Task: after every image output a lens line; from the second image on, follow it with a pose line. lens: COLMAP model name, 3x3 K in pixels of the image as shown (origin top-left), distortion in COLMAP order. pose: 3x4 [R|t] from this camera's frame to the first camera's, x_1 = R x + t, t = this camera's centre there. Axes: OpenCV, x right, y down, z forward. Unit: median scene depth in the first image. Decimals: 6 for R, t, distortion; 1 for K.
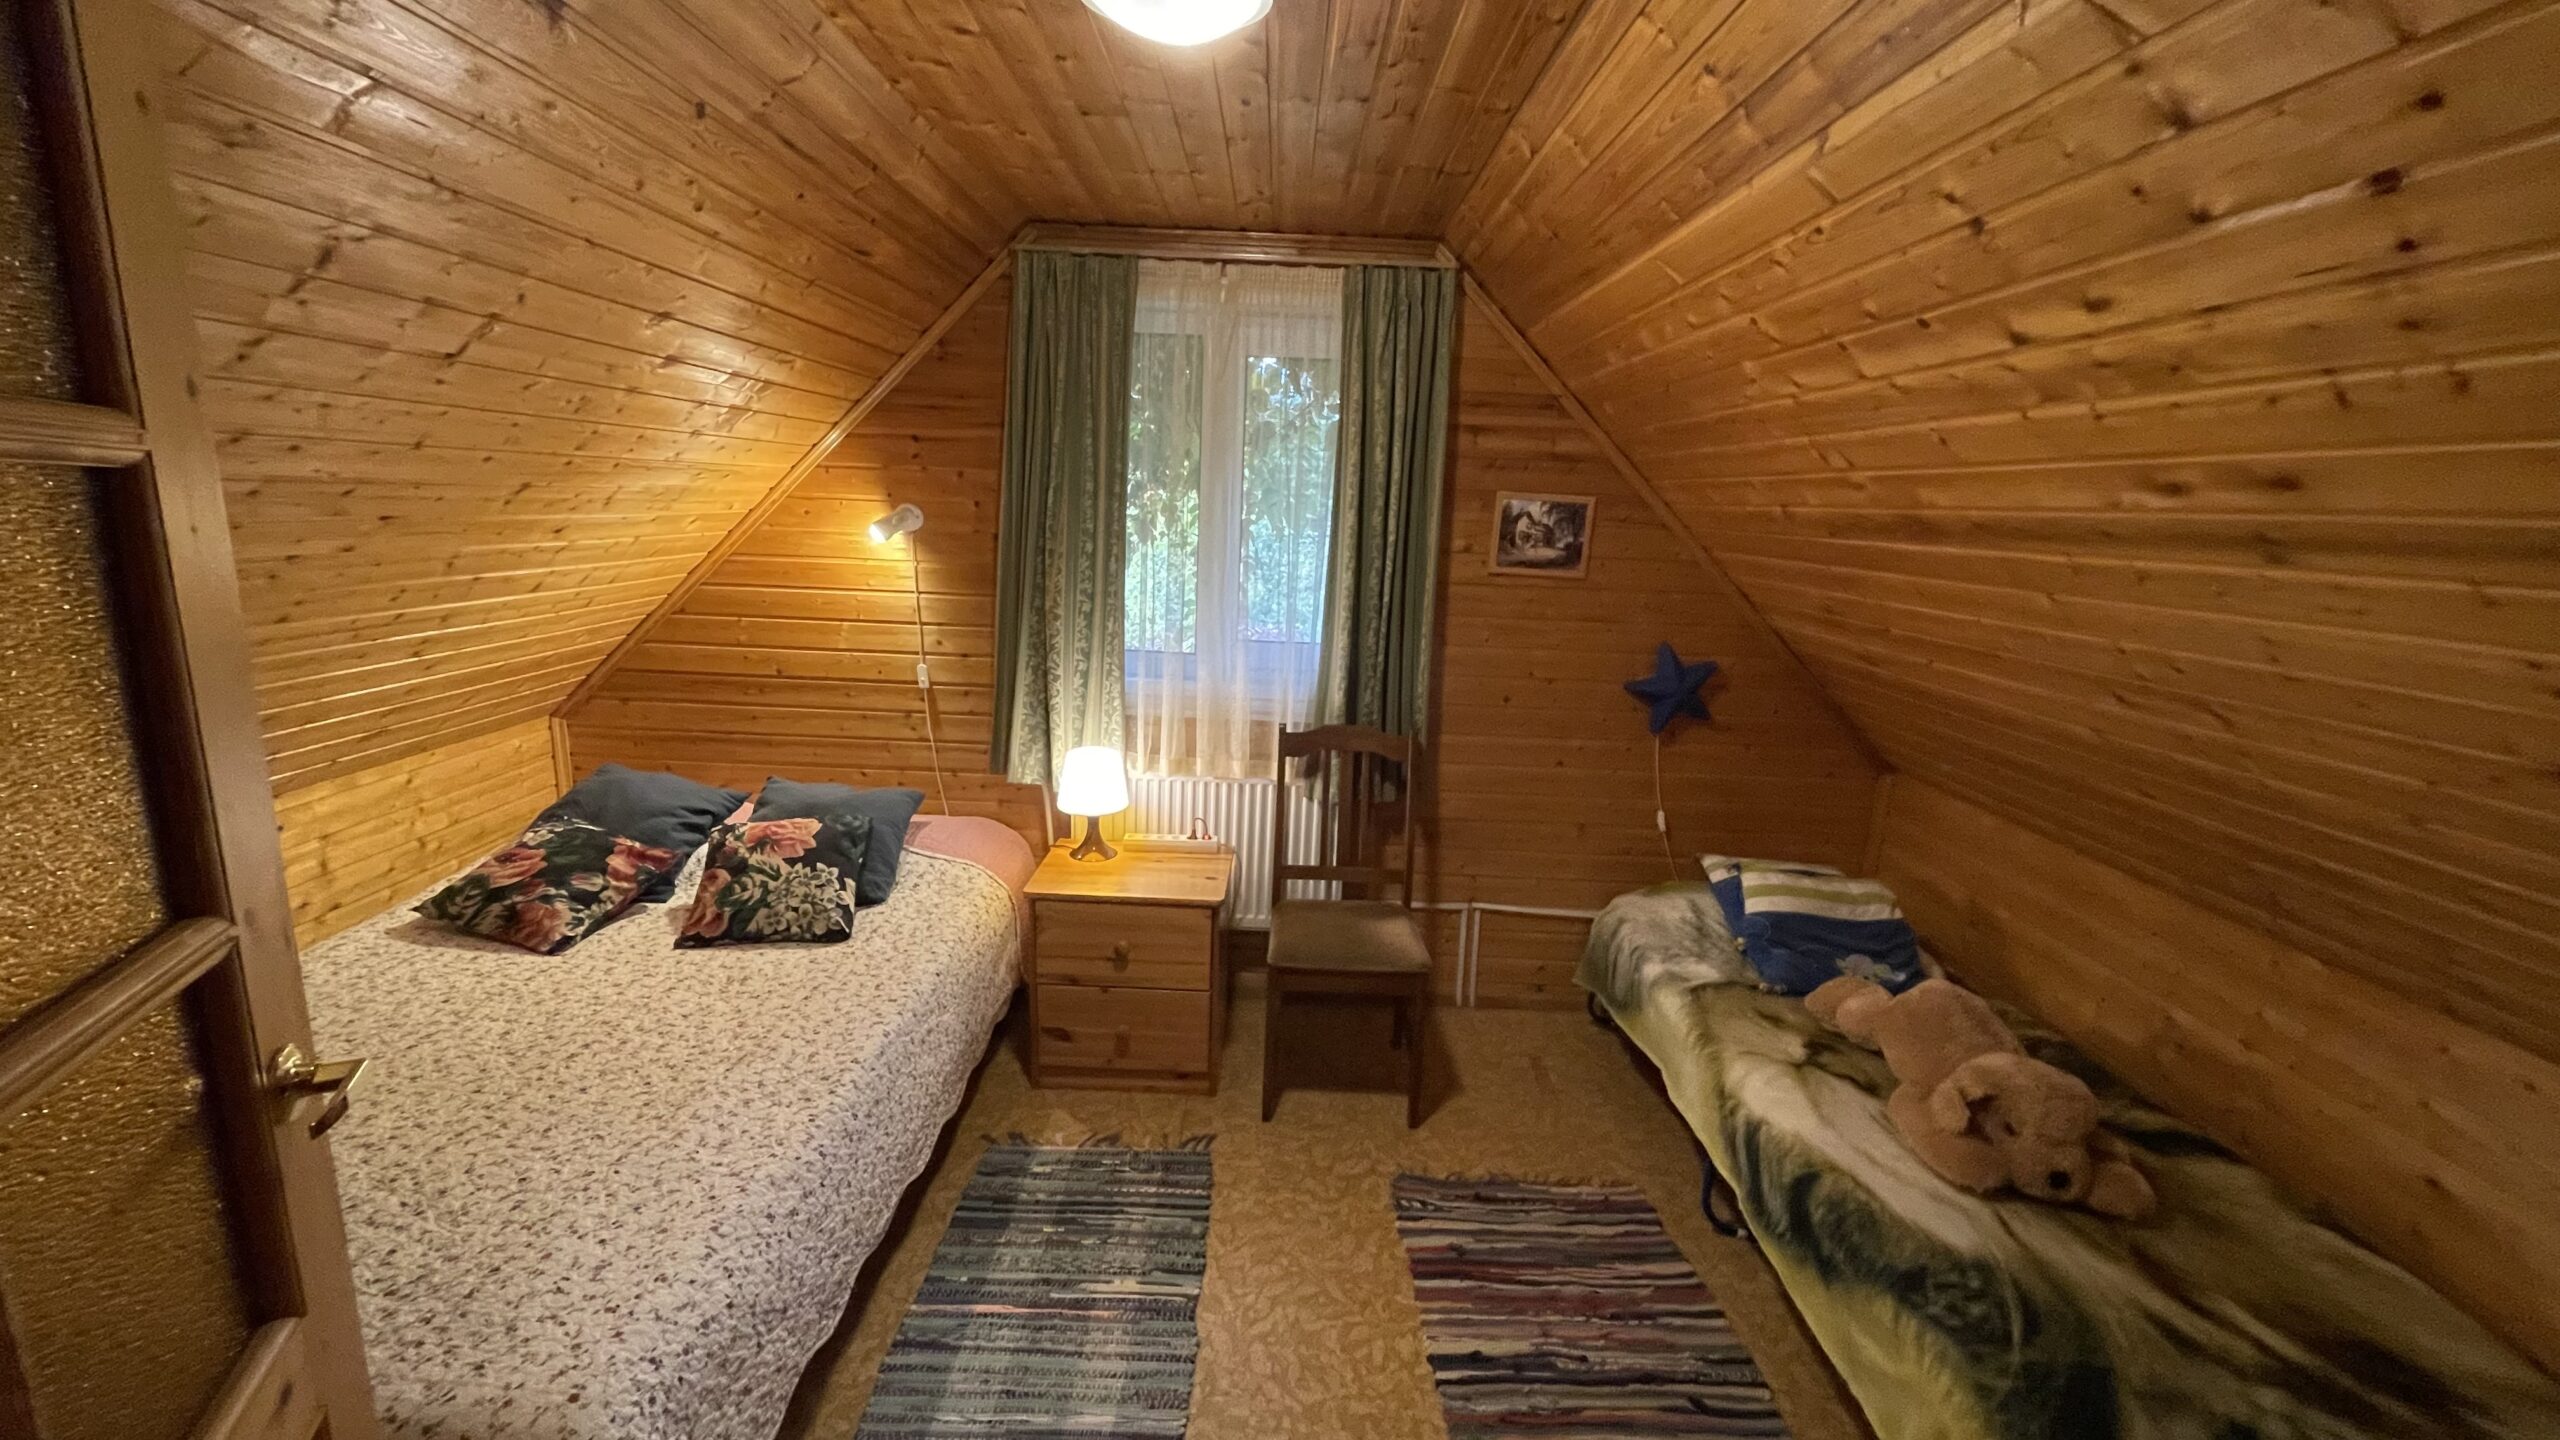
lens RADIAL K [[1041.7, 0, 1264.8], [0, 1041.7, 724.2], [0, 0, 1]] dist [-0.010894, 0.002463]
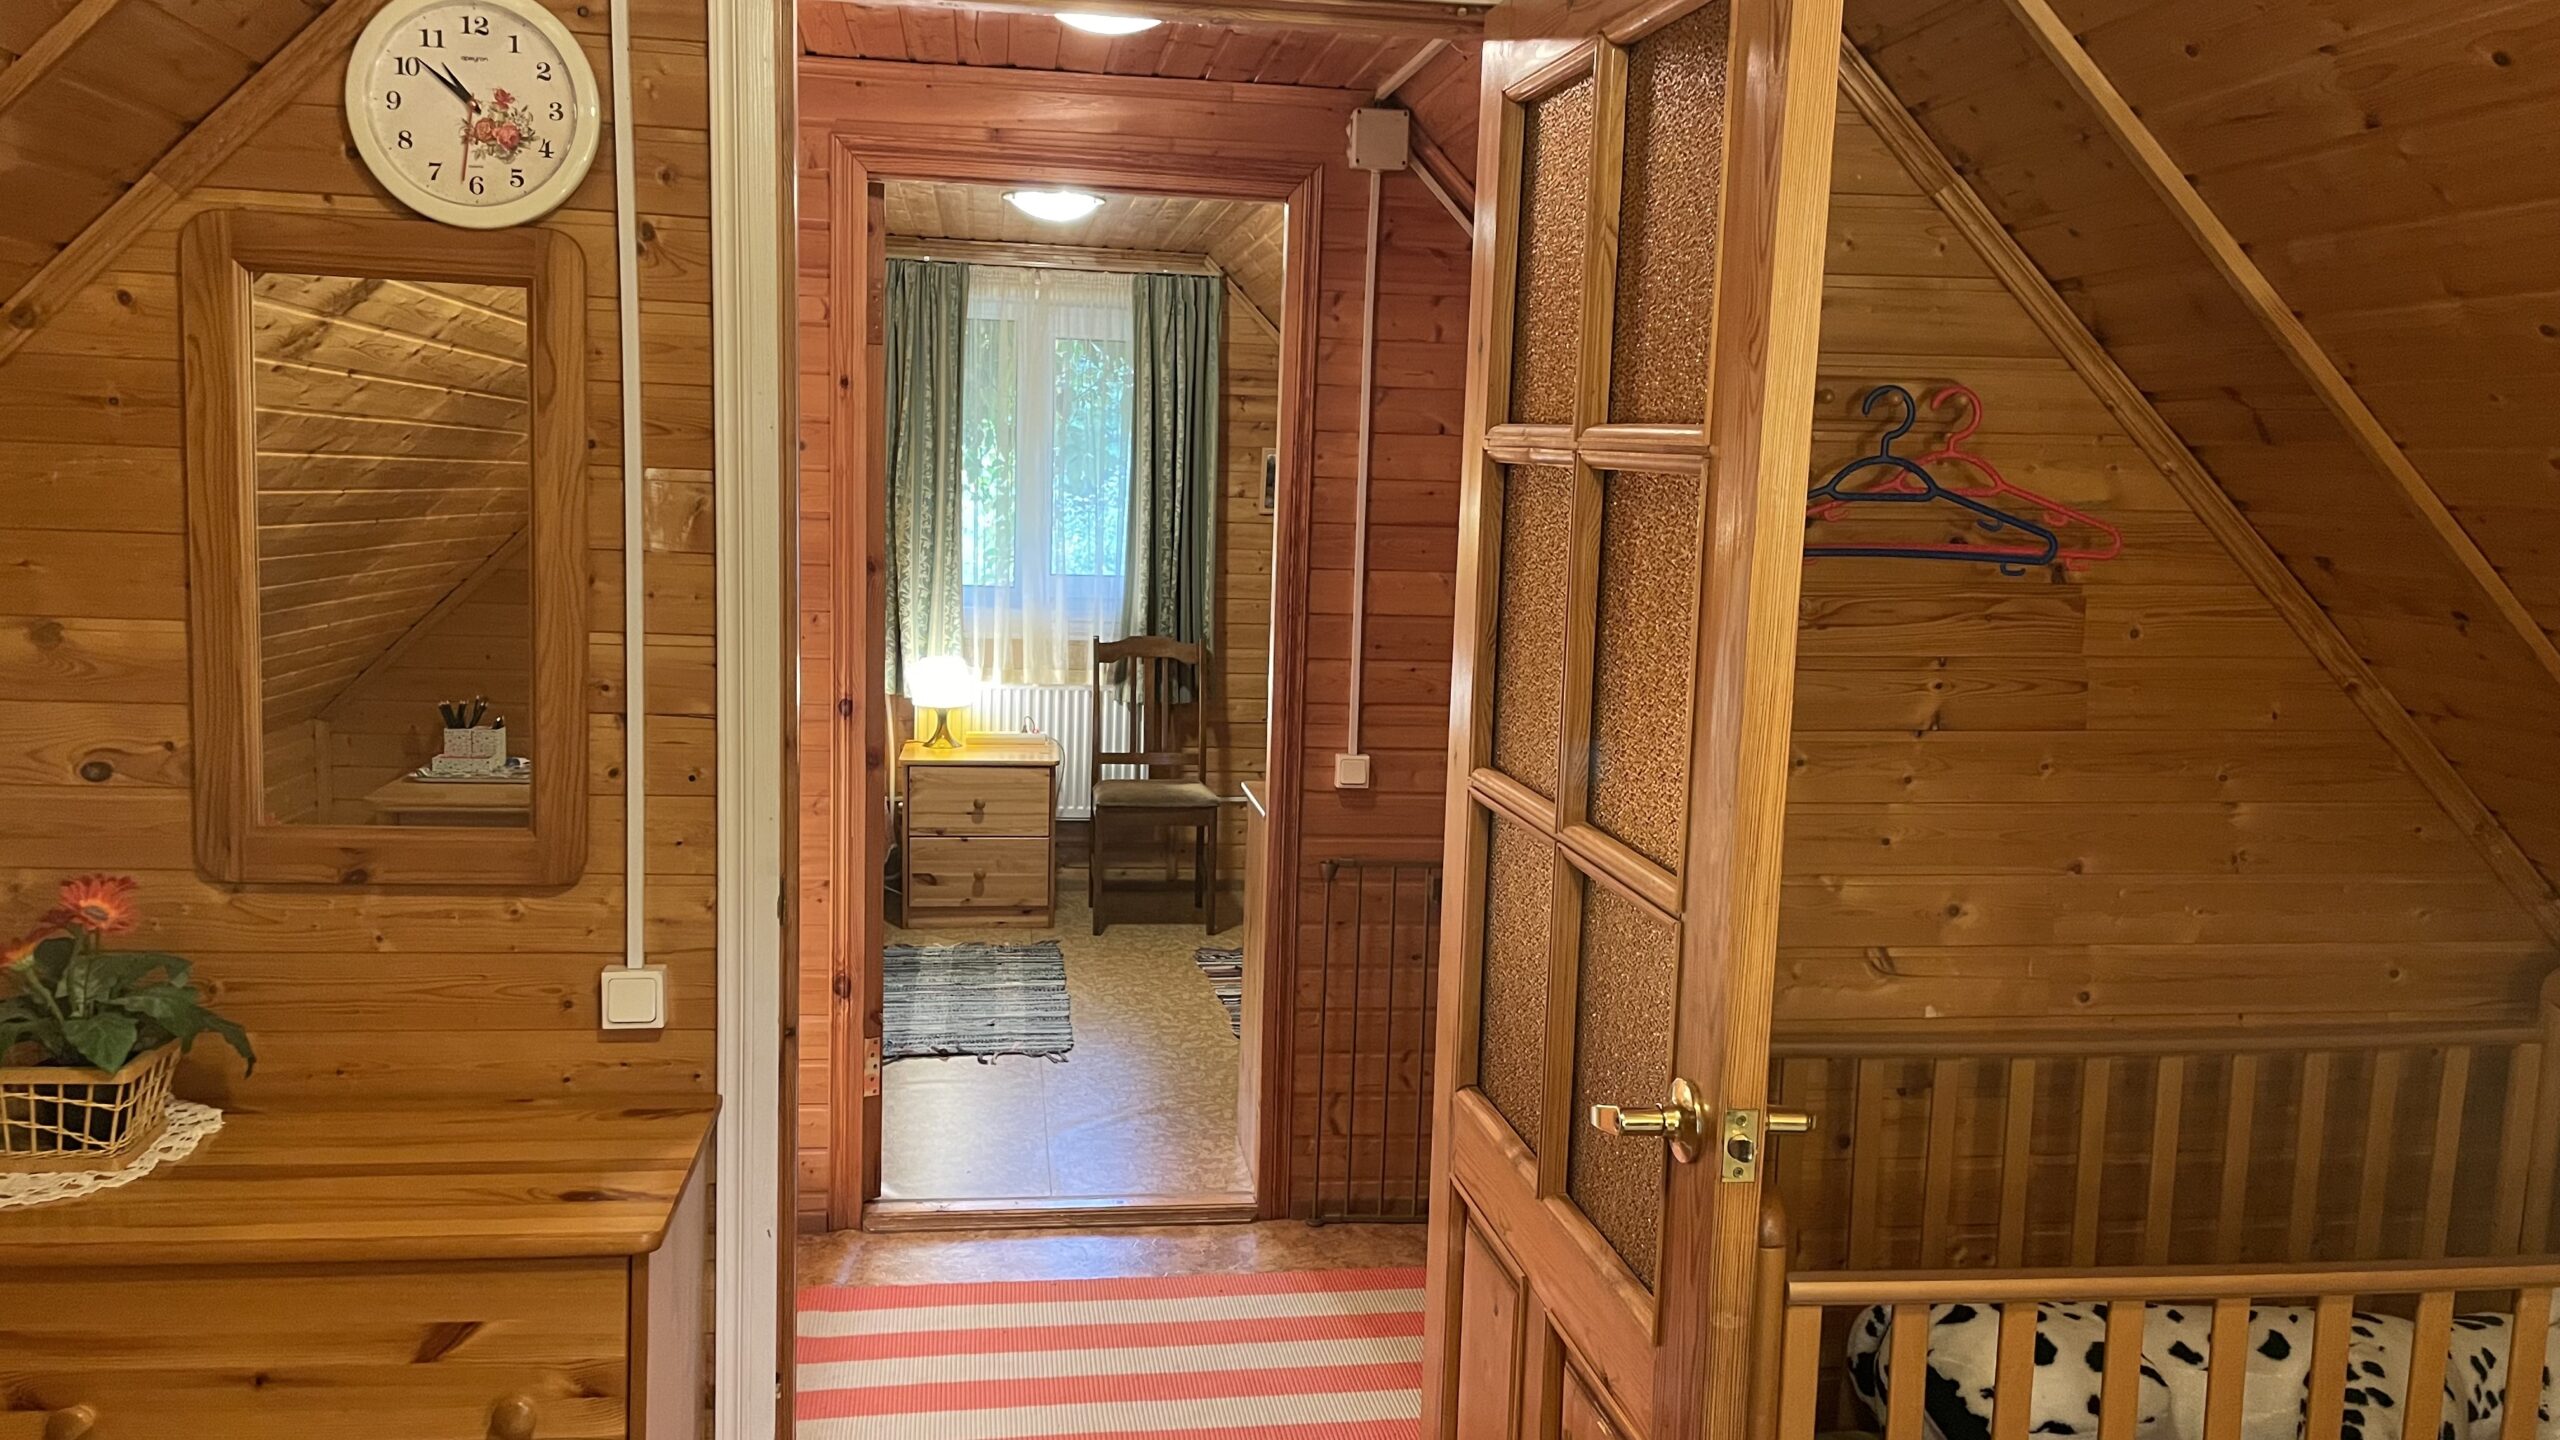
lens RADIAL K [[1934.1, 0, 1286.4], [0, 1934.1, 725.4], [0, 0, 1]] dist [0.055328, -0.071104]
pose [[0.986375, -0.028345, 0.162051, -0.142449], [0.040303, 0.996663, -0.070987, 0.292538], [-0.159499, 0.076551, 0.984226, -1.350016]]
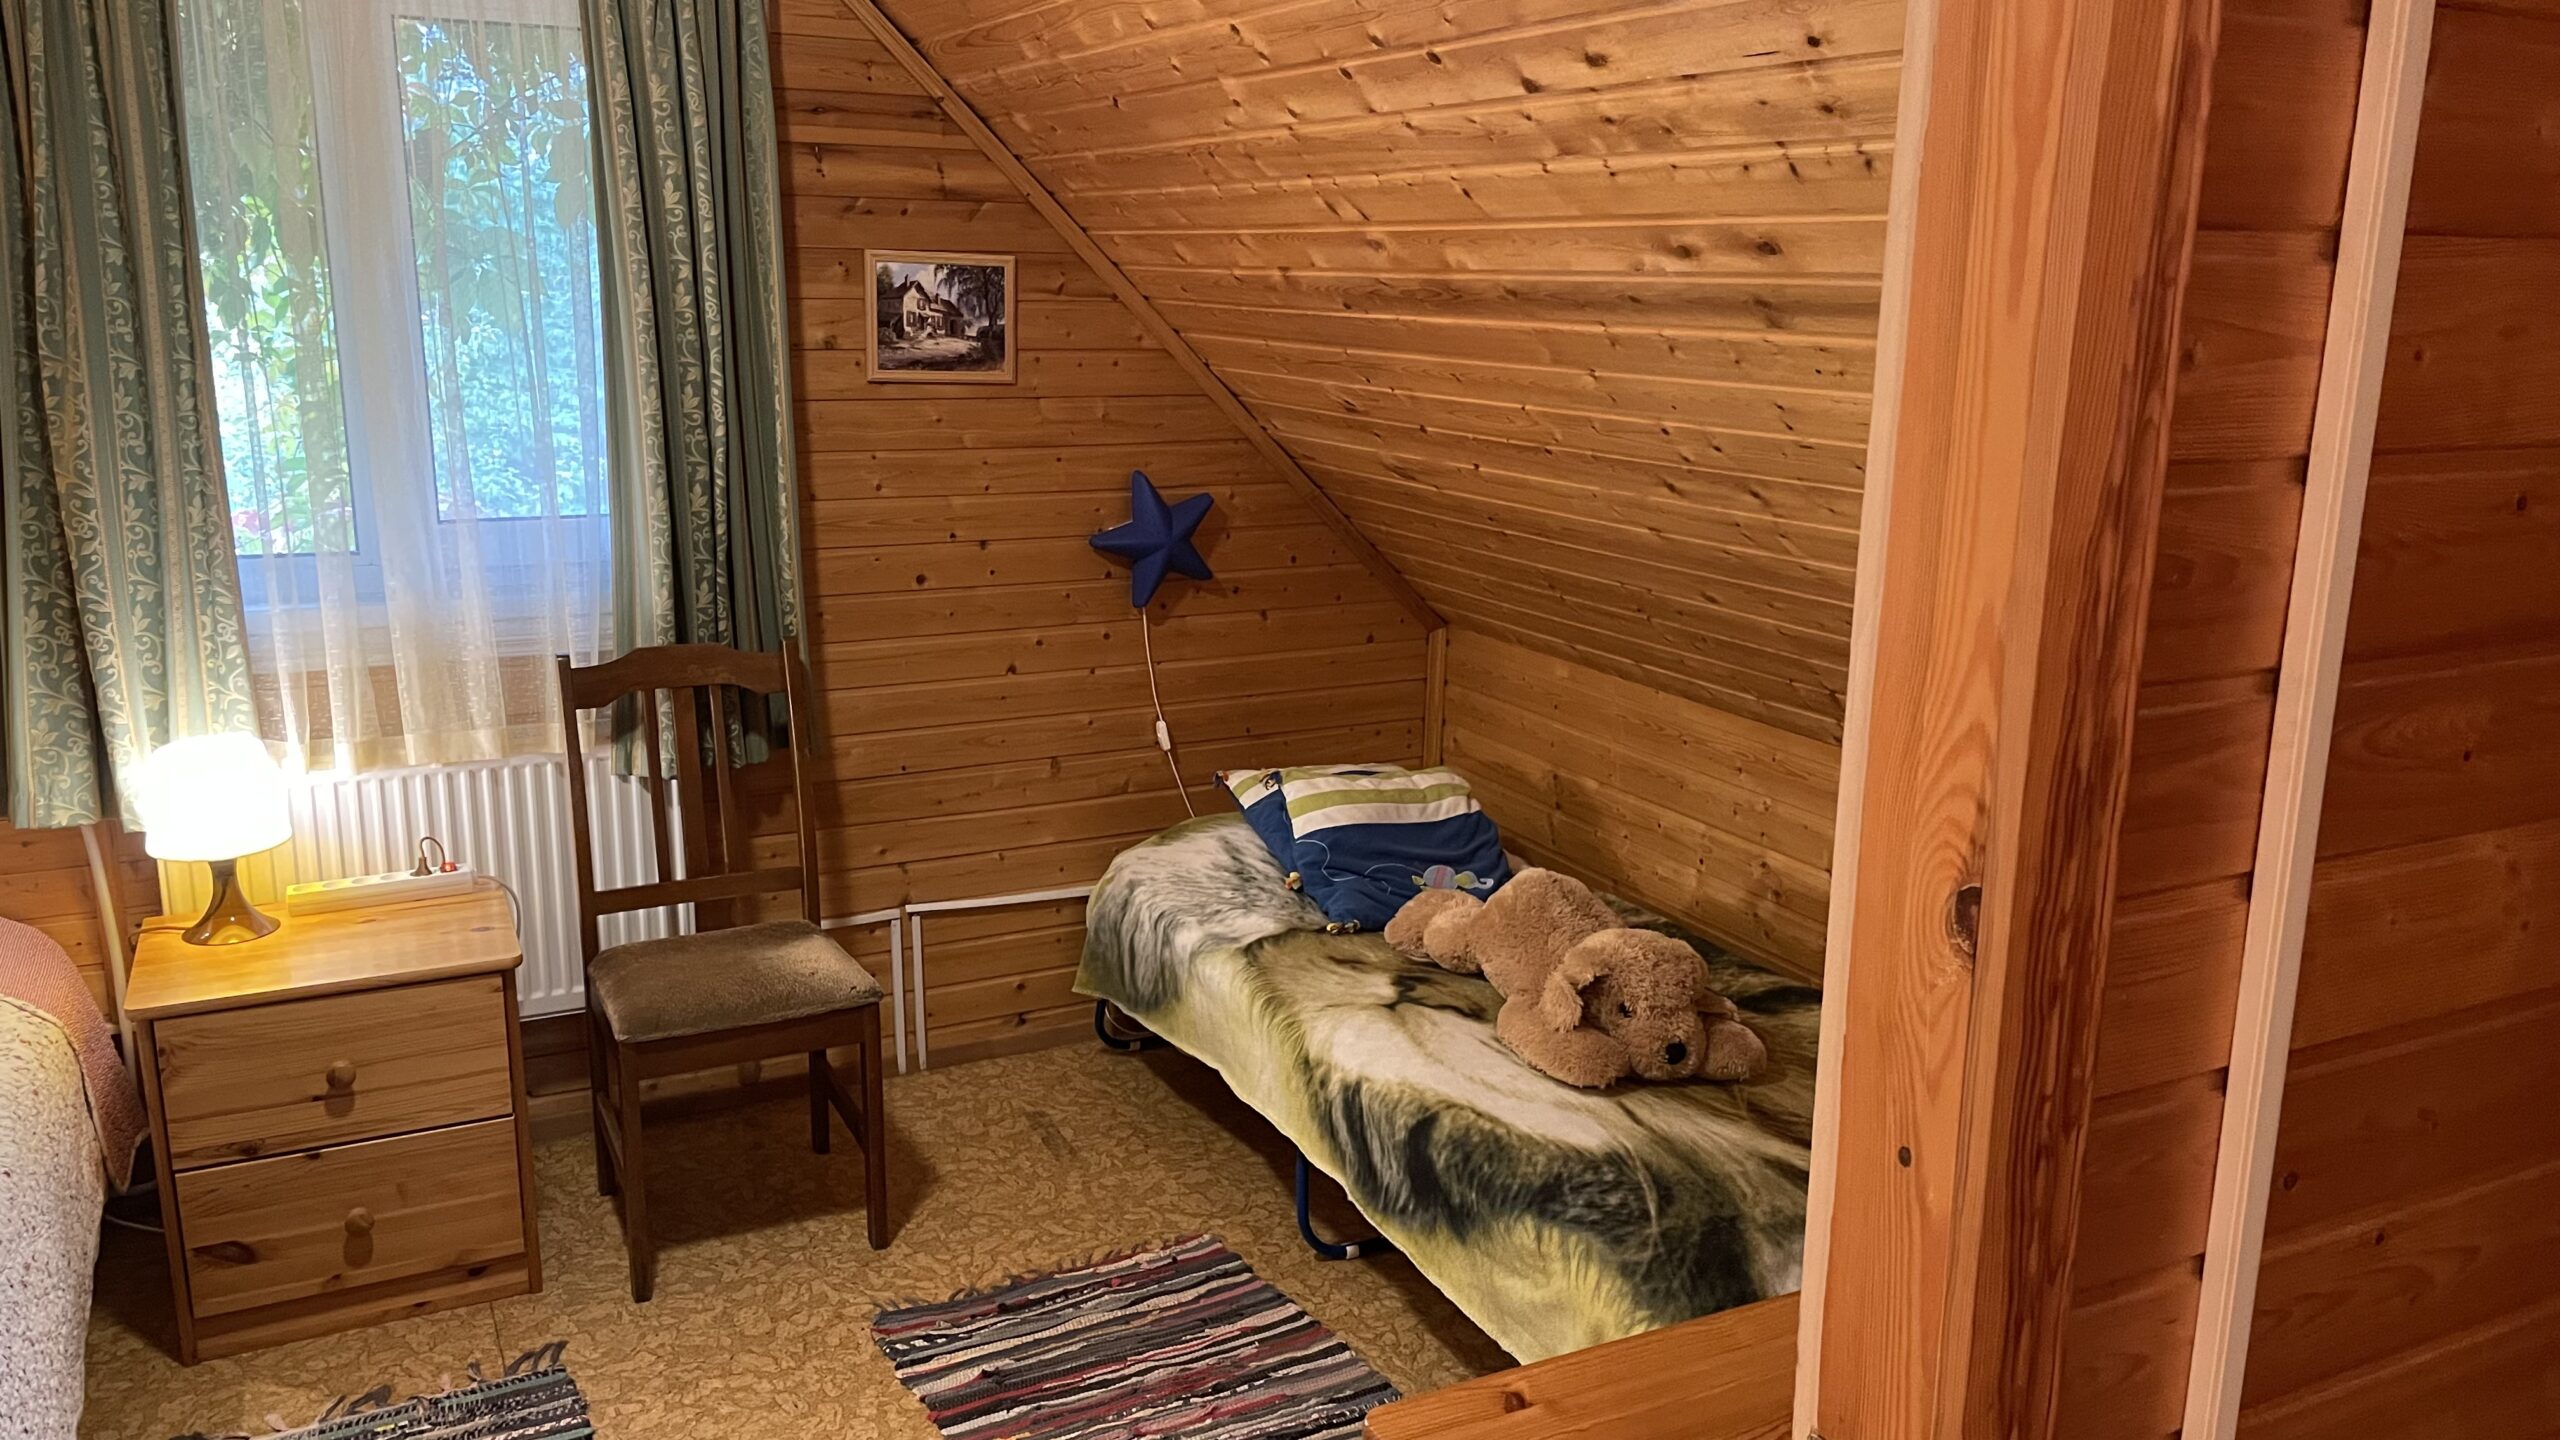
lens RADIAL K [[1934.1, 0, 1299.1], [0, 1934.1, 727.3], [0, 0, 1]] dist [0.055328, -0.071104]
pose [[0.880006, -0.134816, 0.455427, -0.131482], [0.118865, 0.990869, 0.063640, 0.021067], [-0.459848, -0.001870, 0.887996, -0.183962]]
